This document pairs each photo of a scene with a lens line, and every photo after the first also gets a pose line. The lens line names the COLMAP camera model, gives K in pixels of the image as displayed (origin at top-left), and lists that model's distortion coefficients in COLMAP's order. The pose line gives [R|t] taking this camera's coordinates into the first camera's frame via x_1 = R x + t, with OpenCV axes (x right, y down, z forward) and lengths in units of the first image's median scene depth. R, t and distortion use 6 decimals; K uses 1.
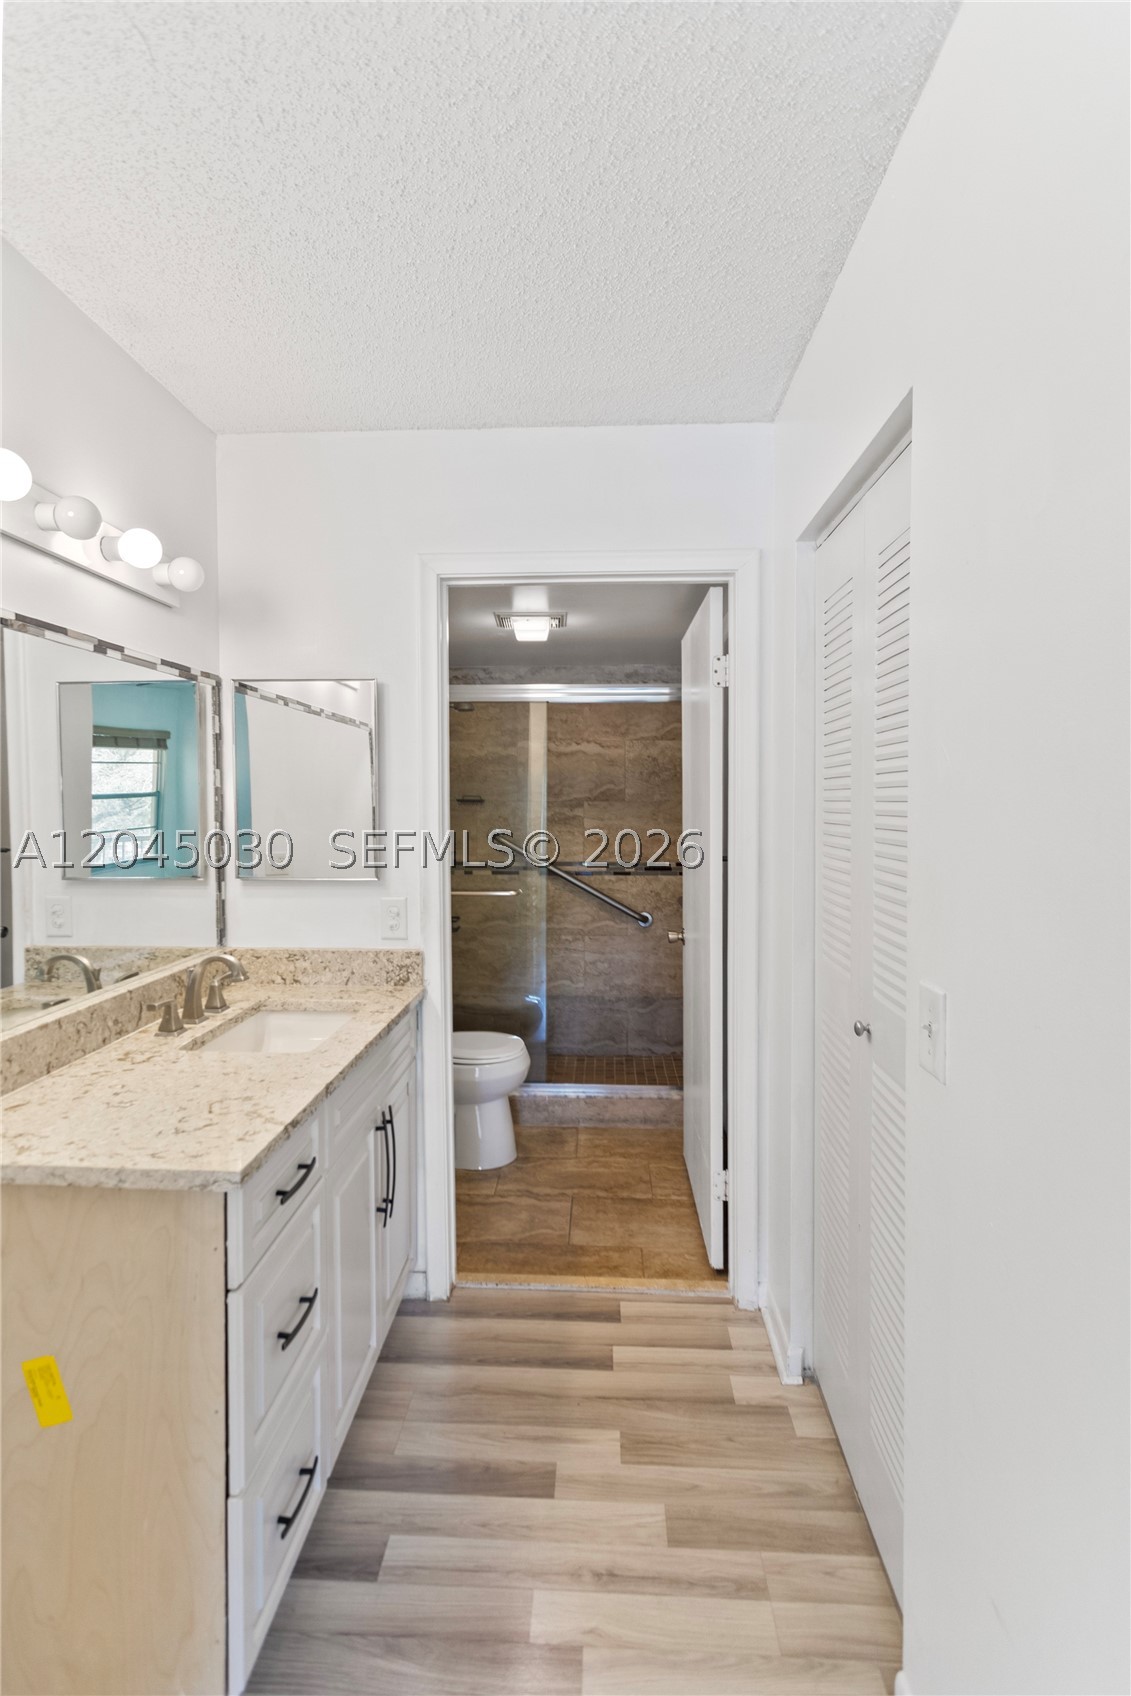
lens RADIAL K [[821.2, 0, 558.6], [0, 821.2, 828.0], [0, 0, 1]] dist [0.003145, 0.001725]
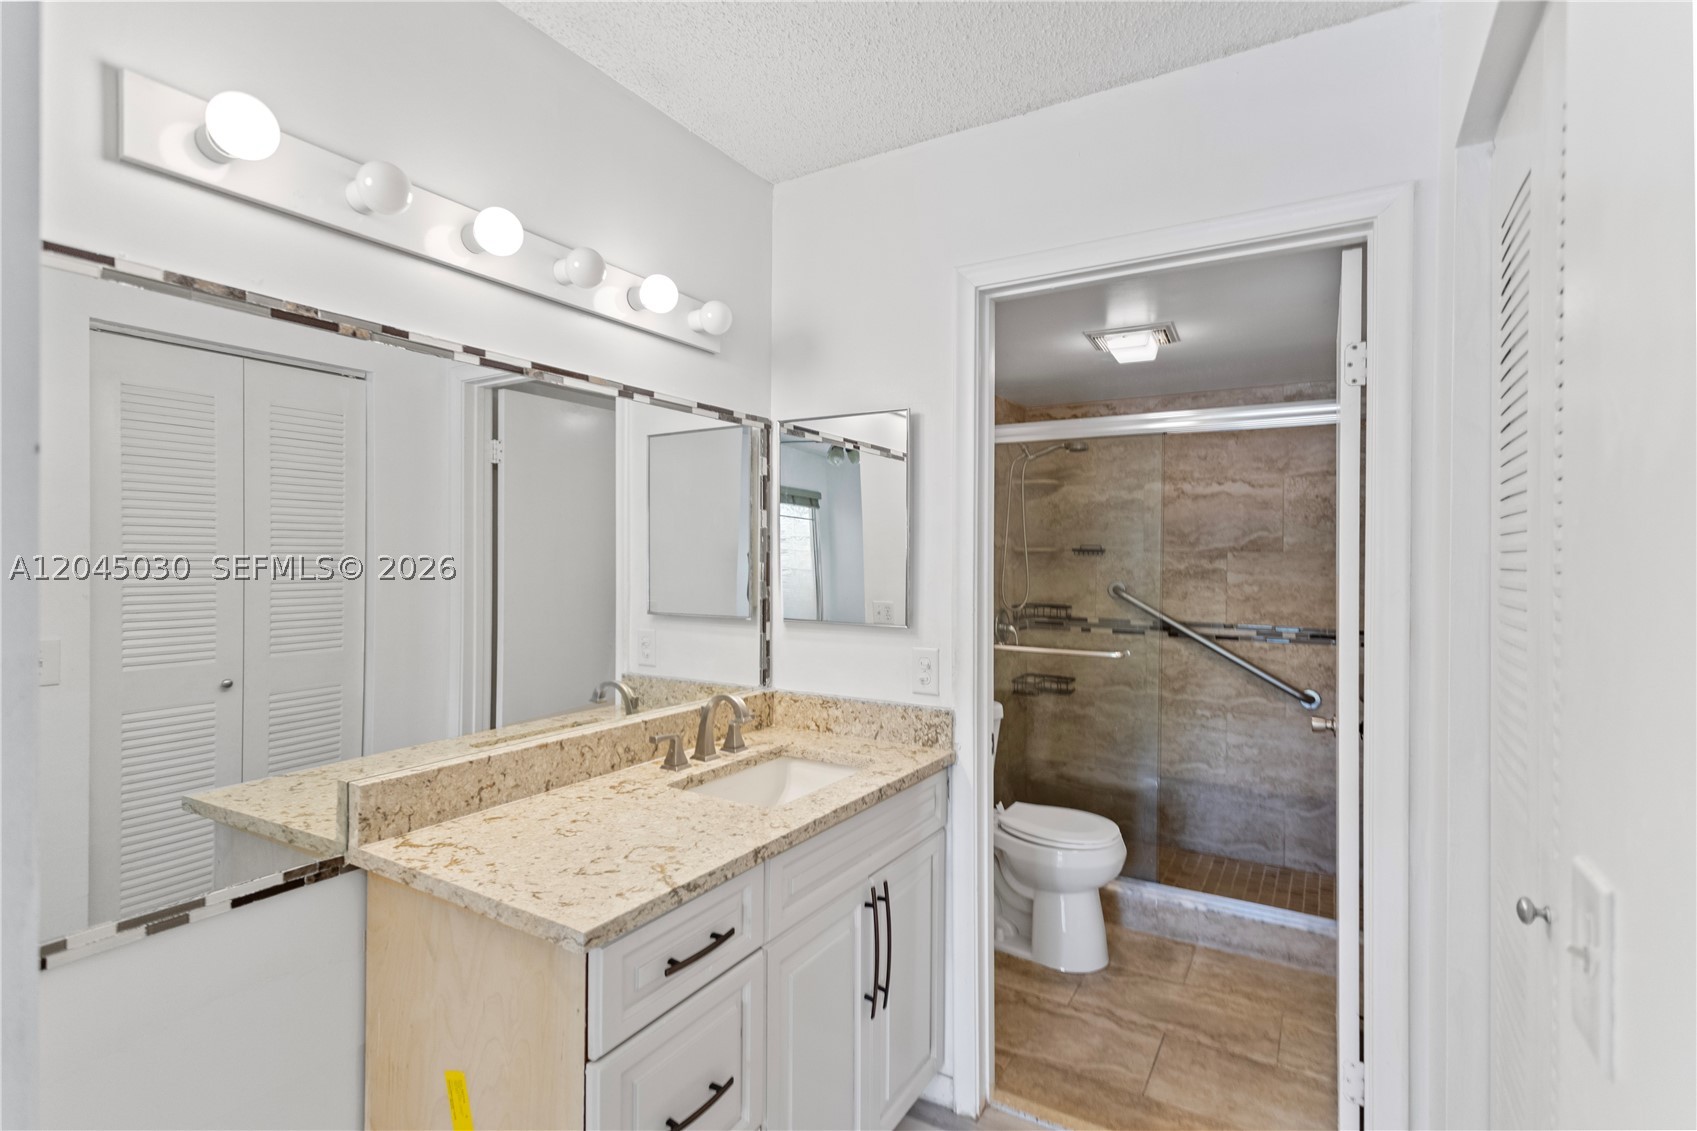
lens RADIAL K [[807.3, 0, 847.1], [0, 807.3, 560.5], [0, 0, 1]] dist [0.003498, 0.001058]
pose [[0.883759, 0.009093, -0.467855, 0.126585], [-0.023764, 0.999393, -0.025466, 0.011504], [0.467339, 0.033624, 0.883438, 0.153342]]
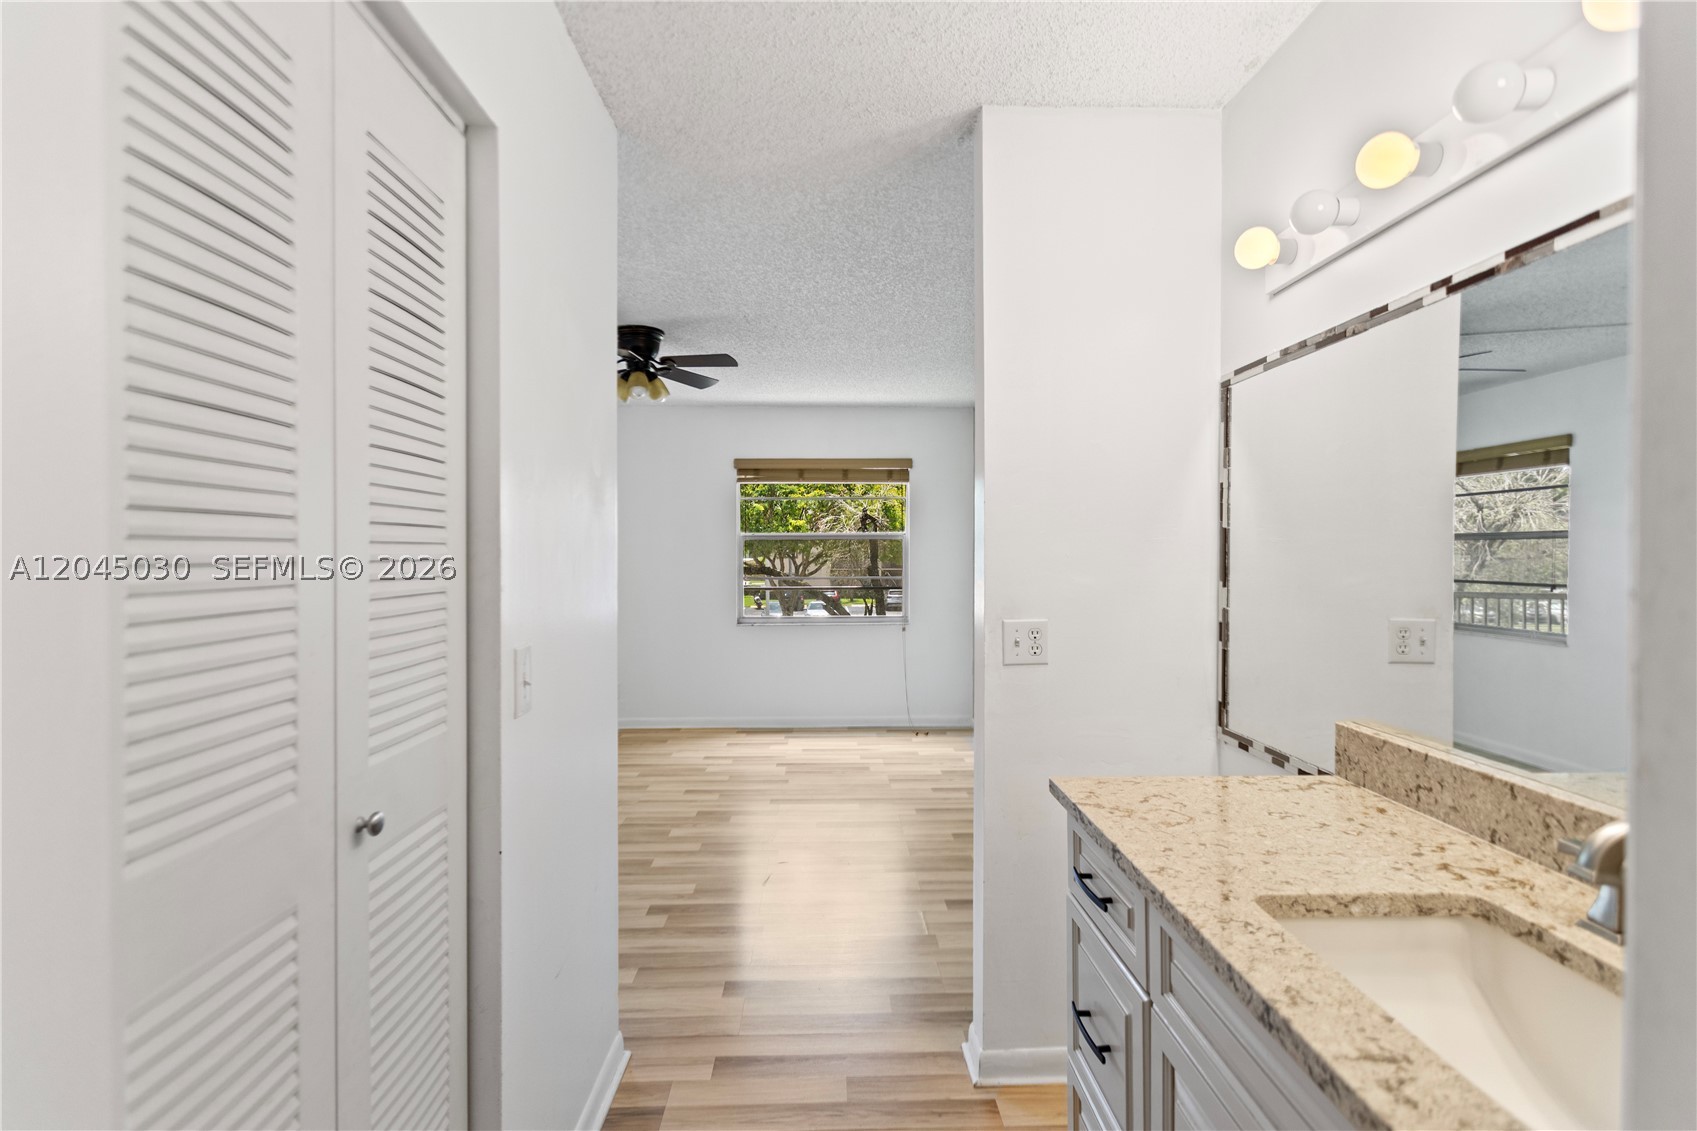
lens RADIAL K [[807.3, 0, 847.1], [0, 807.3, 560.5], [0, 0, 1]] dist [0.003498, 0.001058]
pose [[-0.996241, 0.004564, -0.086508, 0.025559], [0.000649, 0.998976, 0.045235, 0.000975], [0.086626, 0.045008, -0.995224, 1.032926]]
